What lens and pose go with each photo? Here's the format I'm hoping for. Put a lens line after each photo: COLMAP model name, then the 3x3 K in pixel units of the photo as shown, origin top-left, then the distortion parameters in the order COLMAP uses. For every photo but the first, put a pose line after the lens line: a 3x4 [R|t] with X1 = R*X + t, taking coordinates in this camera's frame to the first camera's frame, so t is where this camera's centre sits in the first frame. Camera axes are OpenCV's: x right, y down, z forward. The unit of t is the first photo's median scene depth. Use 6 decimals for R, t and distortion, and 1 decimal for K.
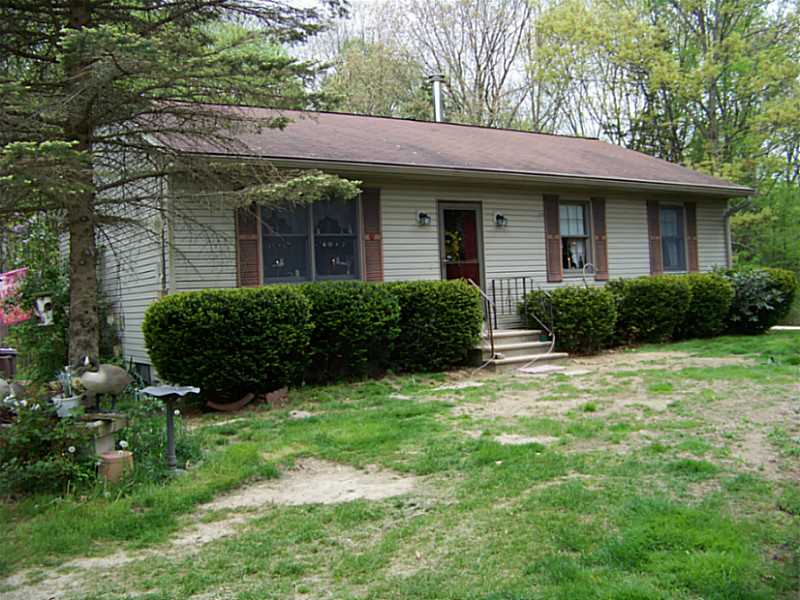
lens RADIAL K [[822.6, 0, 400.0], [0, 822.6, 300.0], [0, 0, 1]] dist [0.002451, 0.001560]
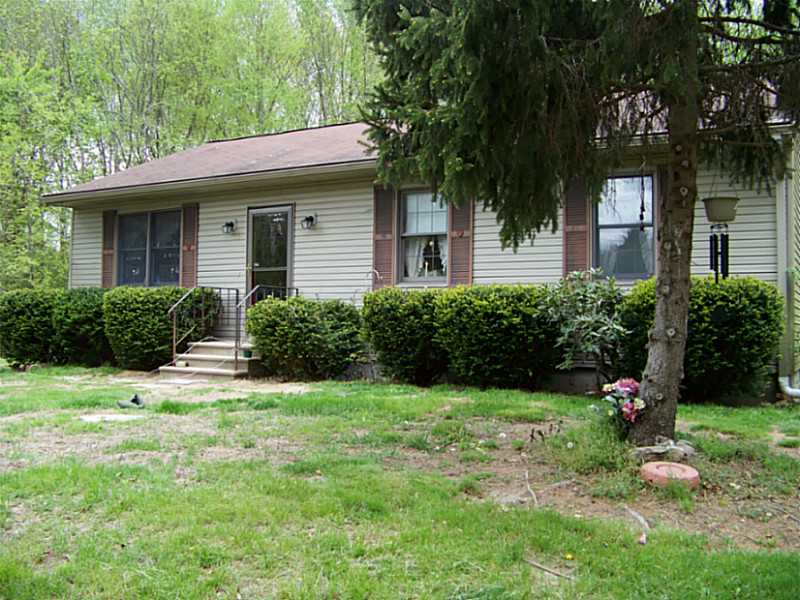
lens RADIAL K [[856.5, 0, 400.0], [0, 856.5, 300.0], [0, 0, 1]] dist [-0.003656, -0.001179]
pose [[0.387565, 0.044949, -0.920746, 1.079271], [-0.018097, 0.998989, 0.041151, -0.055505], [0.921665, 0.000714, 0.387987, 0.768213]]
